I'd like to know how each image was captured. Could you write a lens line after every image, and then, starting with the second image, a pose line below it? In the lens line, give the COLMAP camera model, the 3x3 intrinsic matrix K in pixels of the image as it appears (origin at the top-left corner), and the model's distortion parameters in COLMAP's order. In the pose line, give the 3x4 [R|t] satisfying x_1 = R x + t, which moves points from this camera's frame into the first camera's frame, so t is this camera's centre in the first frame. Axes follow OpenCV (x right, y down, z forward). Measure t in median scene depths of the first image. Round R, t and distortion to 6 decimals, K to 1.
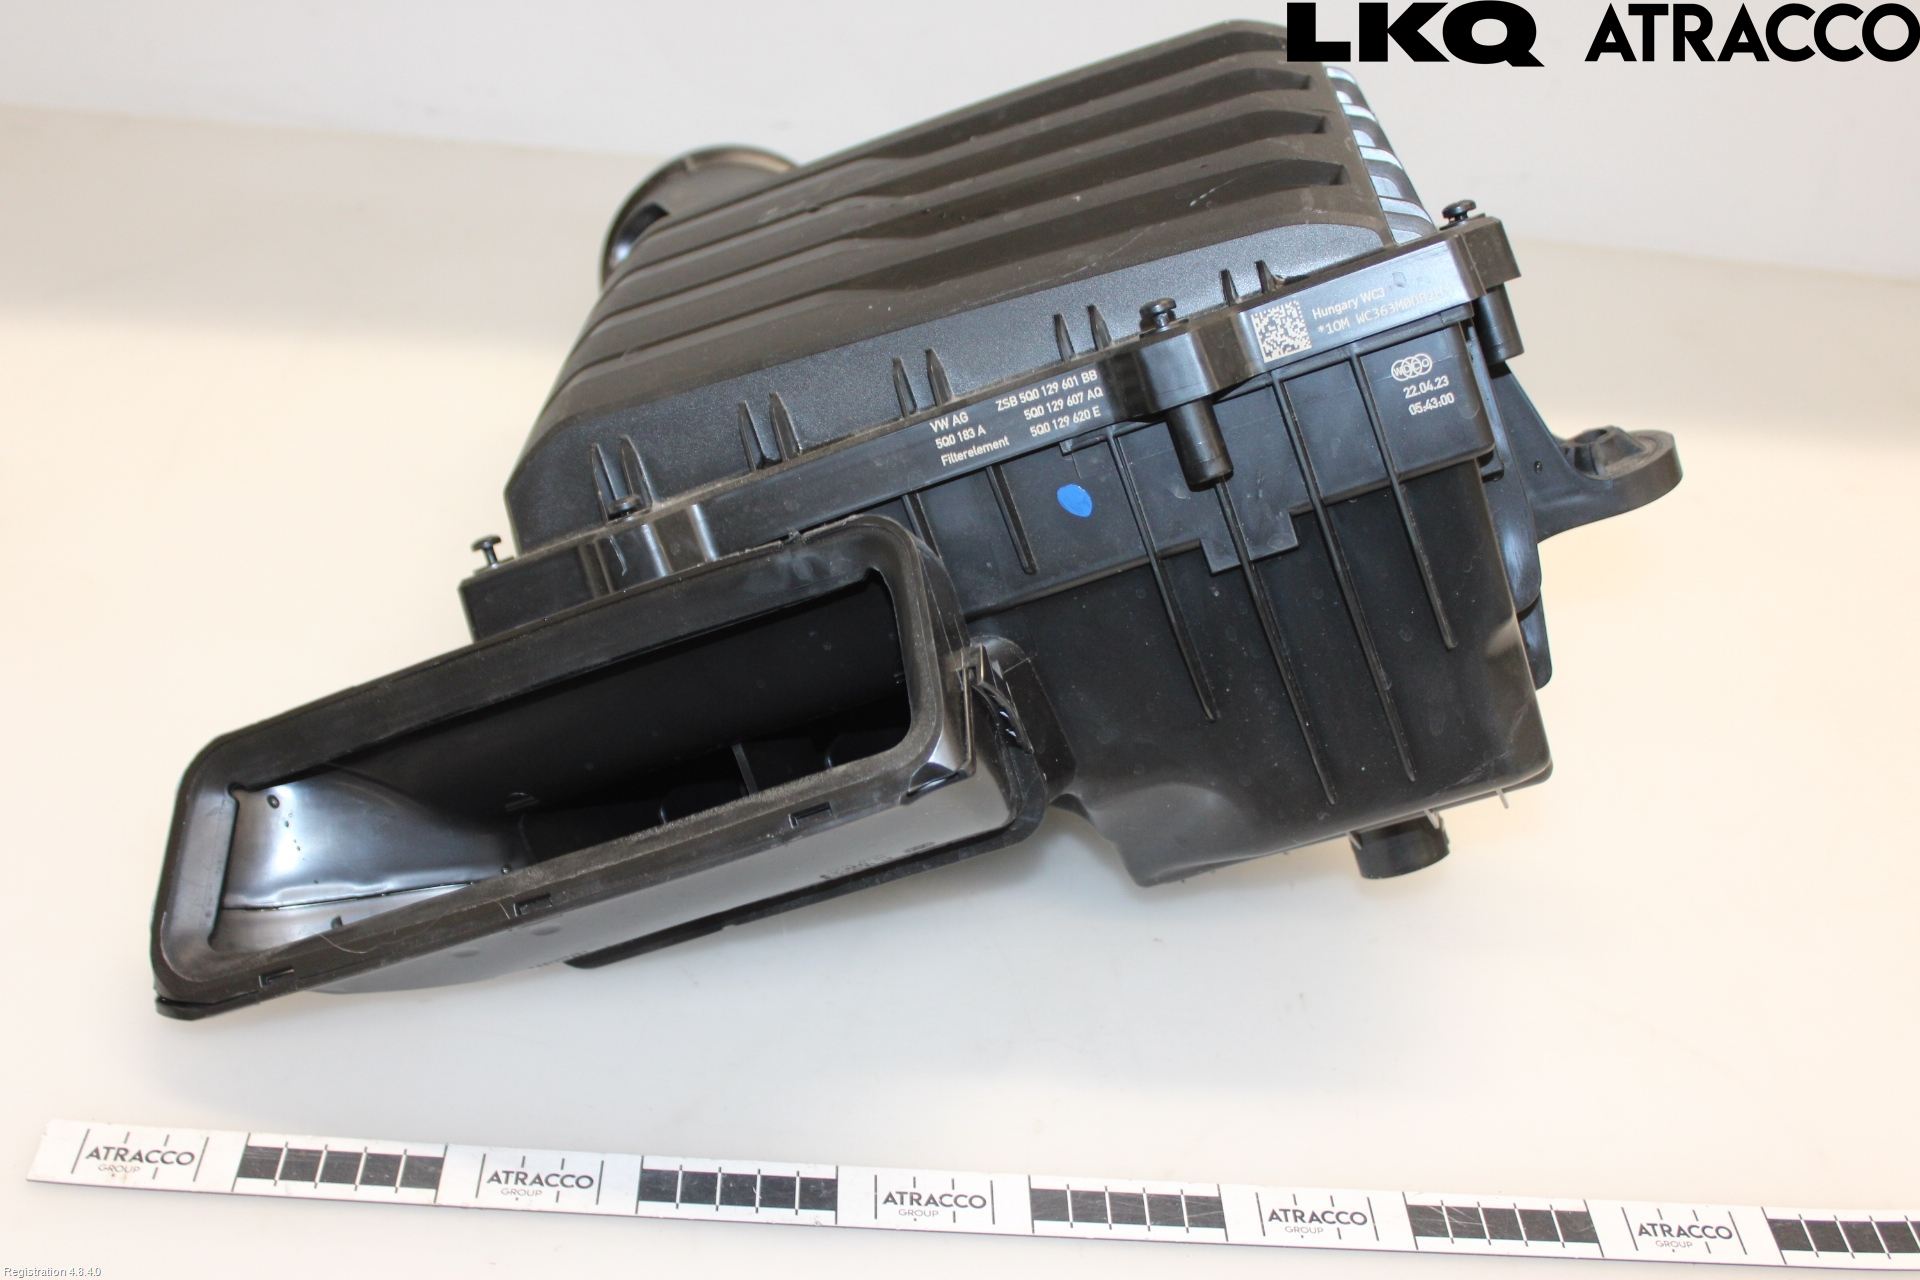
lens RADIAL K [[2242.3, 0, 958.9], [0, 2242.3, 638.9], [0, 0, 1]] dist [-0.003150, 0.000000]
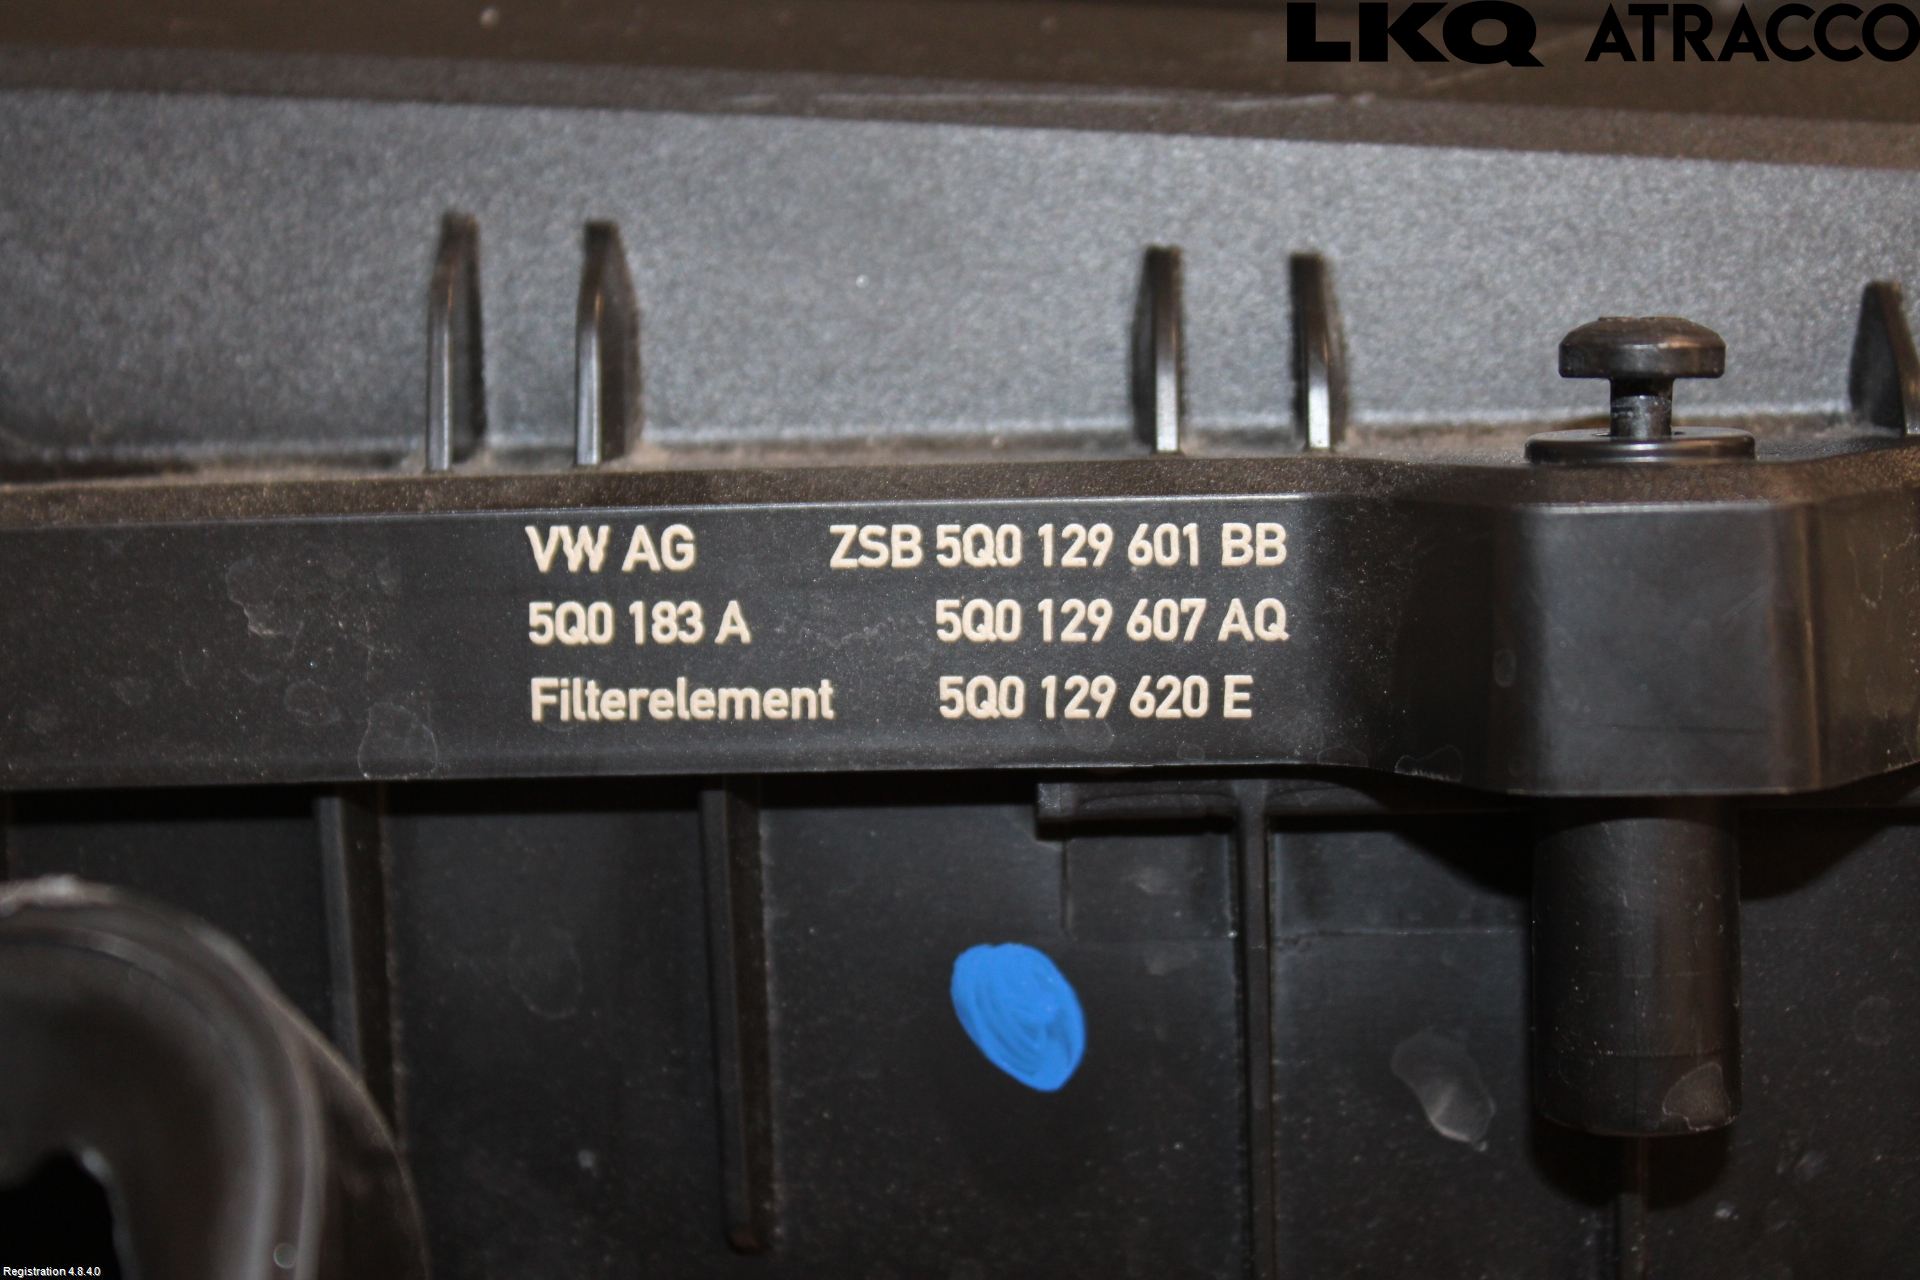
lens RADIAL K [[3931.4, 0, 959.2], [0, 3931.4, 641.1], [0, 0, 1]] dist [0.012048, 0.000000]
pose [[0.945840, 0.292719, 0.140363, -0.024597], [-0.284250, 0.955616, -0.077457, -0.066731], [-0.156807, 0.033363, 0.987066, 0.598286]]
